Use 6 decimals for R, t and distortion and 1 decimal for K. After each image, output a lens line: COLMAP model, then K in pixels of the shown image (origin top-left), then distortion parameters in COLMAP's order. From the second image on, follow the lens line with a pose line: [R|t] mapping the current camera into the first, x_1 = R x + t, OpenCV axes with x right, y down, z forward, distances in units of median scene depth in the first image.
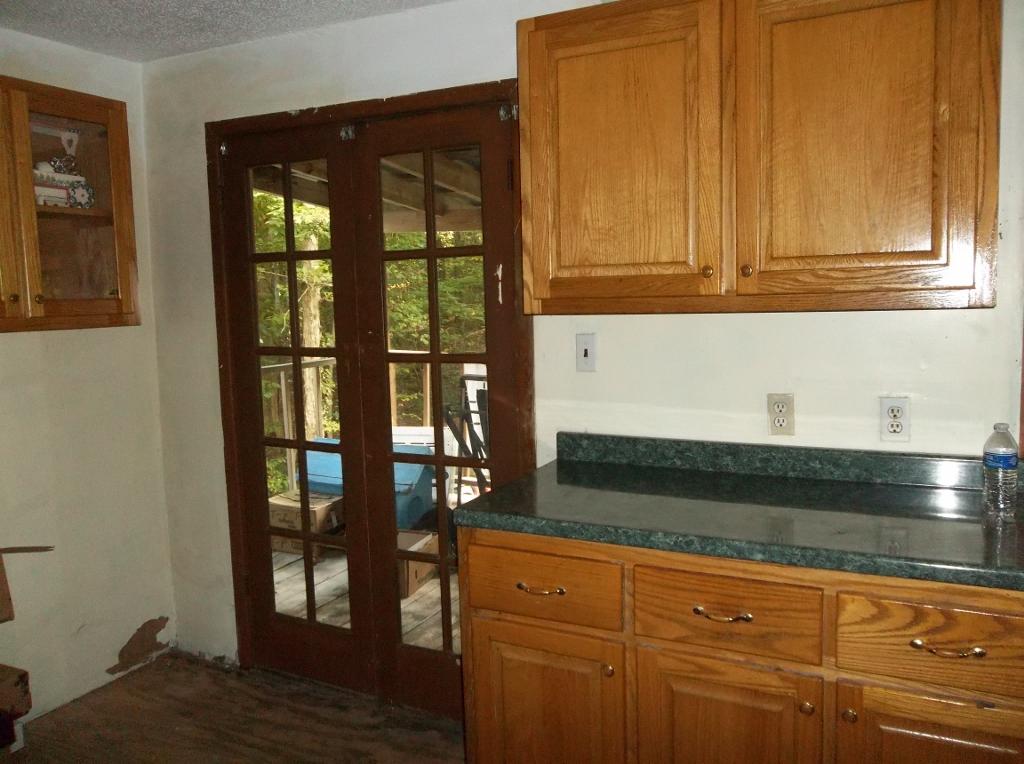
lens RADIAL K [[830.4, 0, 512.0], [0, 830.4, 382.0], [0, 0, 1]] dist [-0.011215, -0.005171]
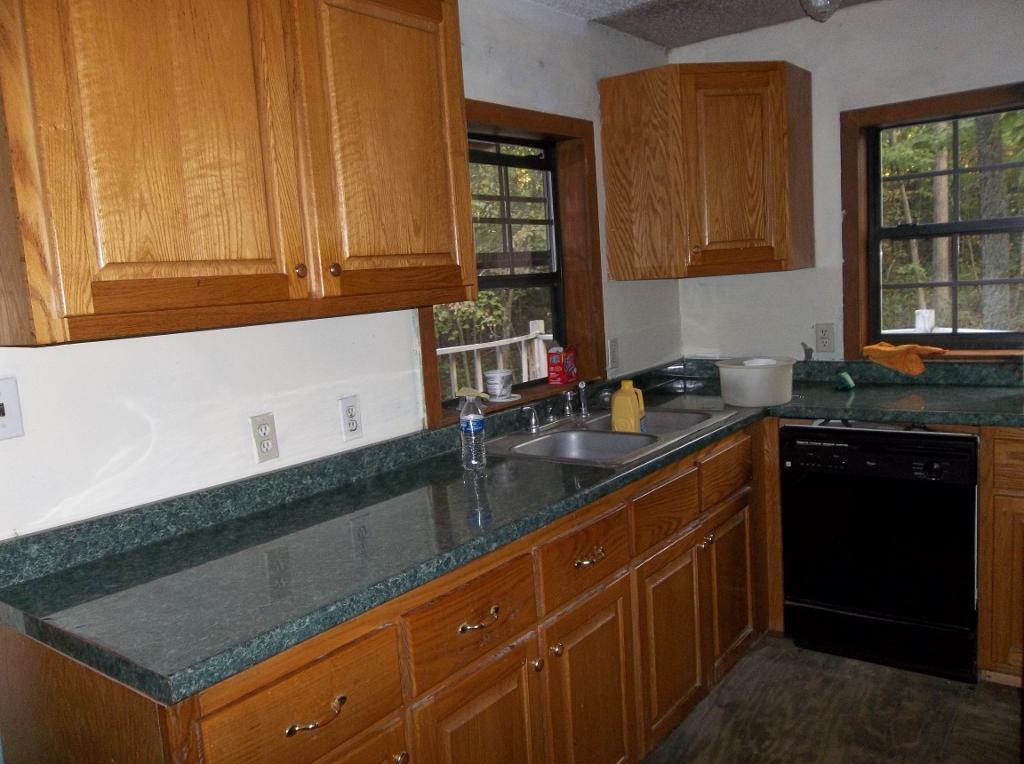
lens RADIAL K [[830.4, 0, 512.0], [0, 830.4, 382.0], [0, 0, 1]] dist [-0.011215, -0.005171]
pose [[0.180797, -0.105921, 0.977800, -0.526590], [0.164745, 0.983399, 0.076066, -0.046748], [-0.969624, 0.147336, 0.195246, 0.596832]]
